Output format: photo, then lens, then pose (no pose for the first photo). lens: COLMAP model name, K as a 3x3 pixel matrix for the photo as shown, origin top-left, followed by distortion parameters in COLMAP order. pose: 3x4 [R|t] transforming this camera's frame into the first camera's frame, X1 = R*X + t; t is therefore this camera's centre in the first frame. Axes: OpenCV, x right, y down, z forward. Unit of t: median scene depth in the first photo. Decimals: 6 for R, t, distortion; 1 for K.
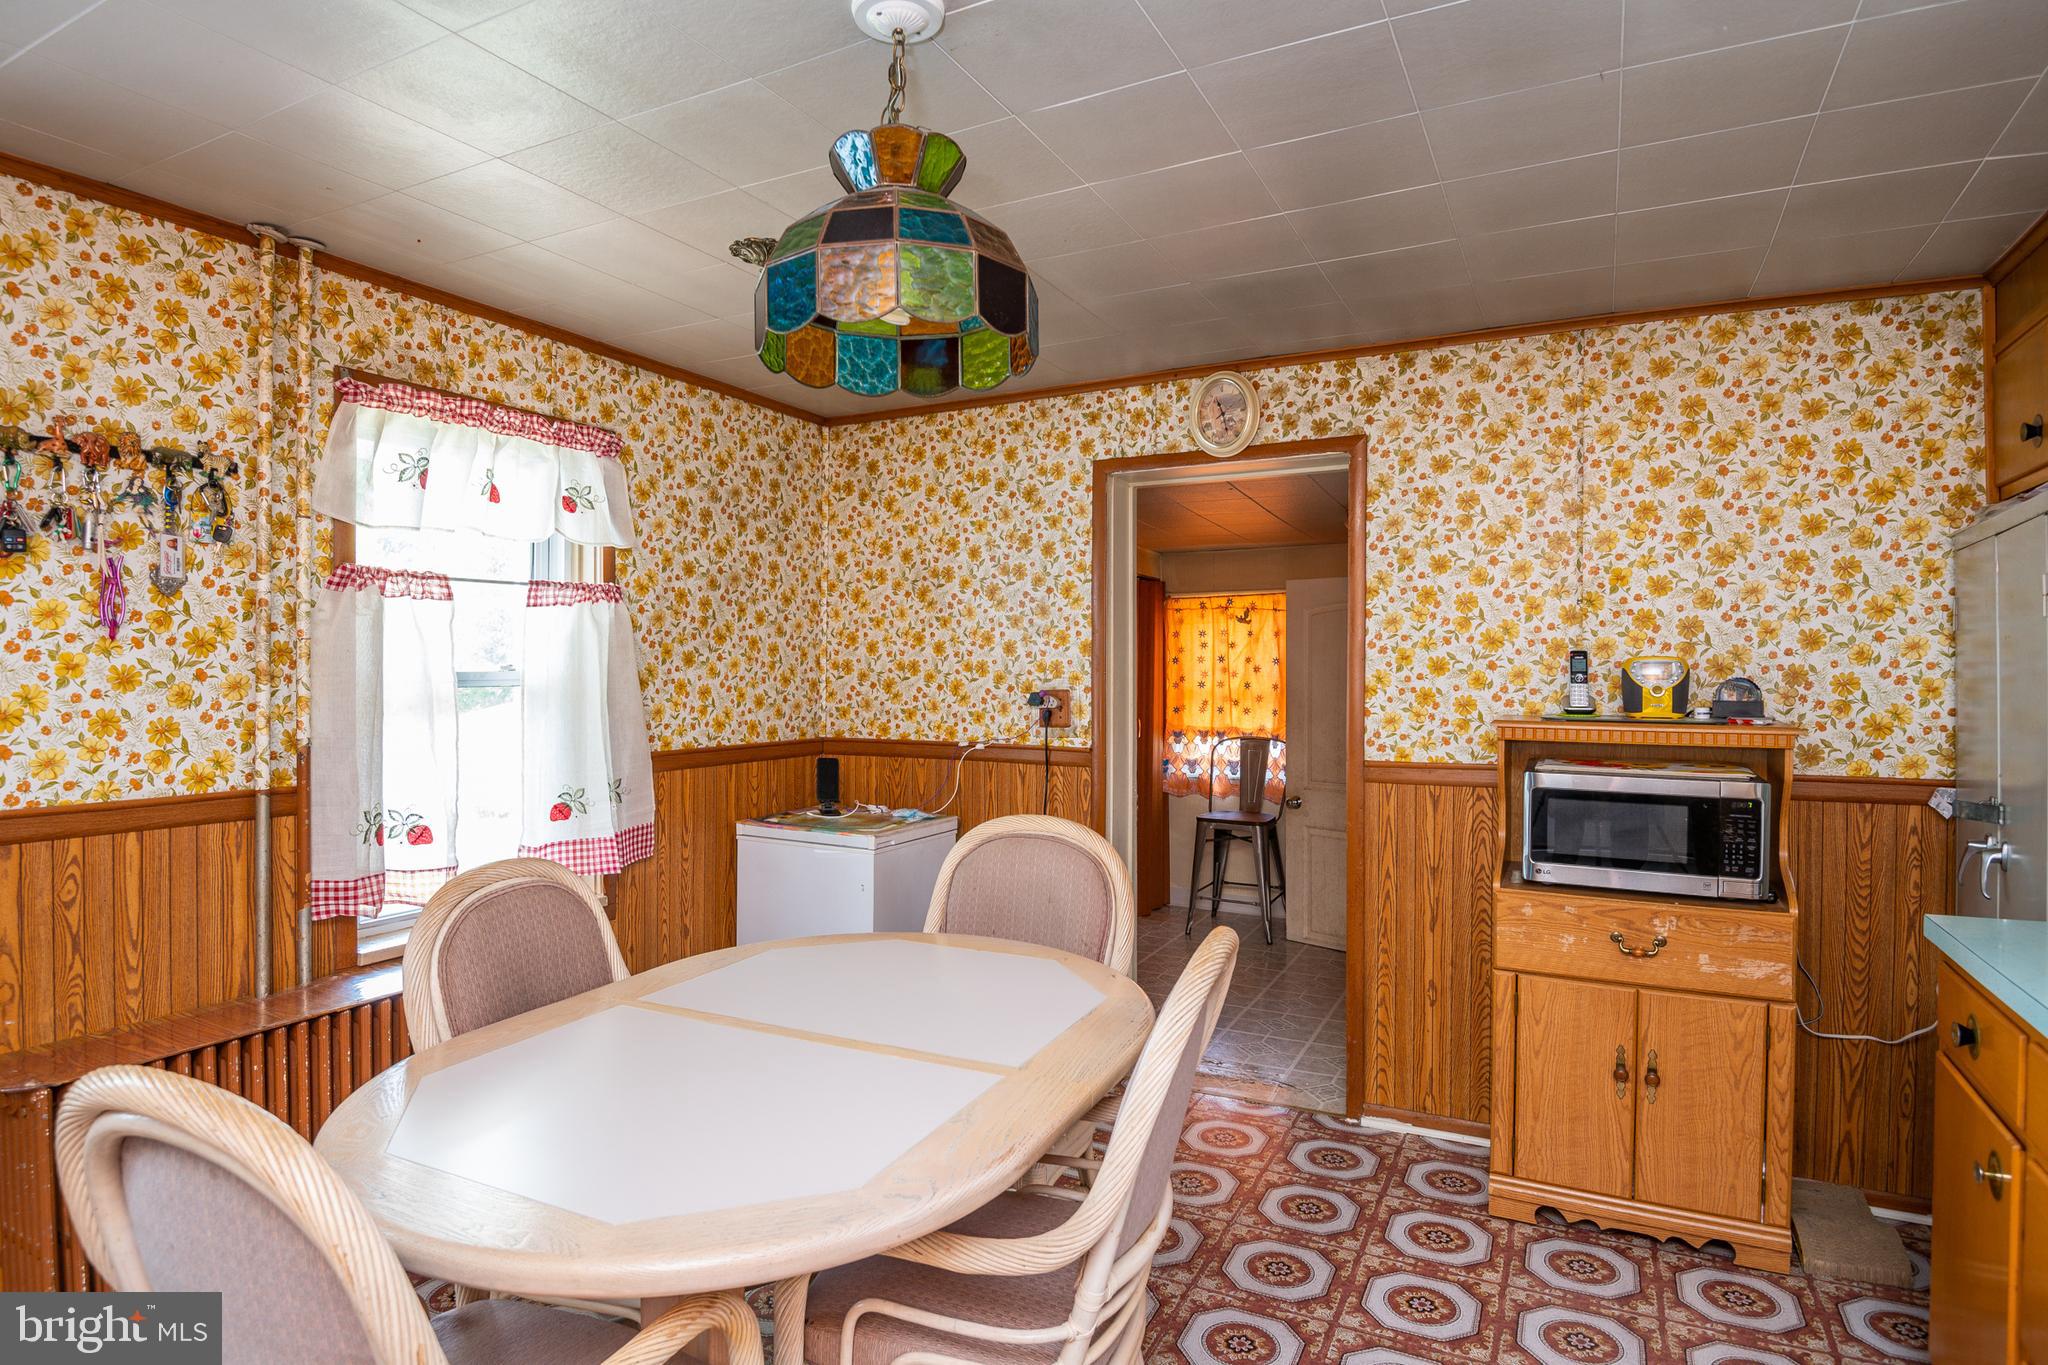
lens RADIAL K [[1072.8, 0, 1013.0], [0, 1072.8, 672.5], [0, 0, 1]] dist [-0.019488, -0.010230]
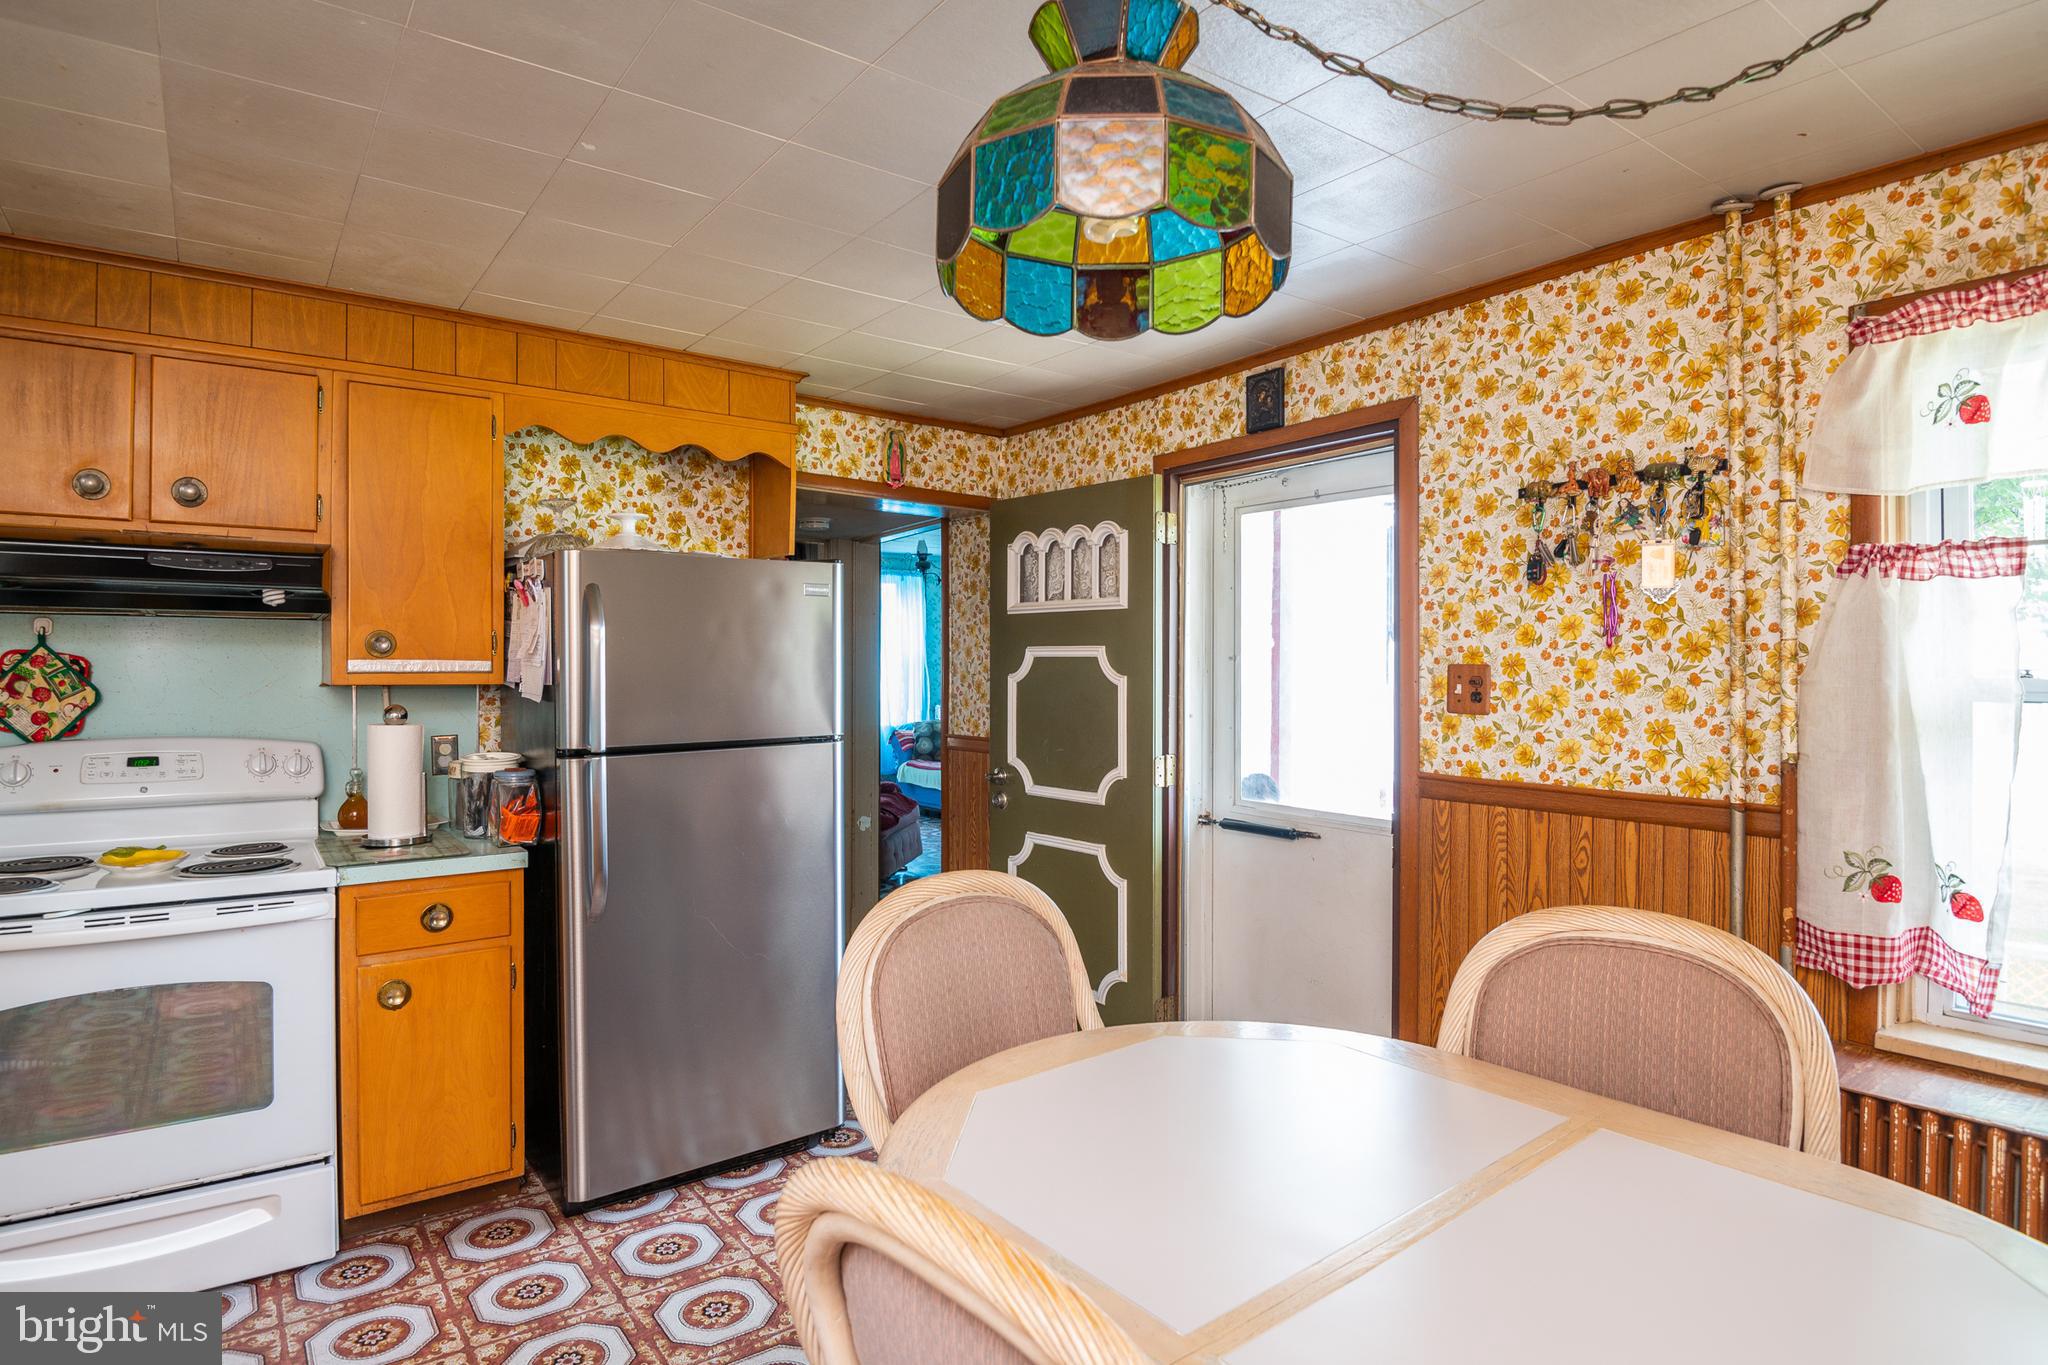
lens RADIAL K [[1072.8, 0, 1017.5], [0, 1072.8, 671.9], [0, 0, 1]] dist [-0.019488, -0.010230]
pose [[-0.421397, 0.001335, -0.906875, 0.428642], [-0.008327, 0.999951, 0.005341, -0.005051], [0.906838, 0.009802, -0.421365, 0.865396]]
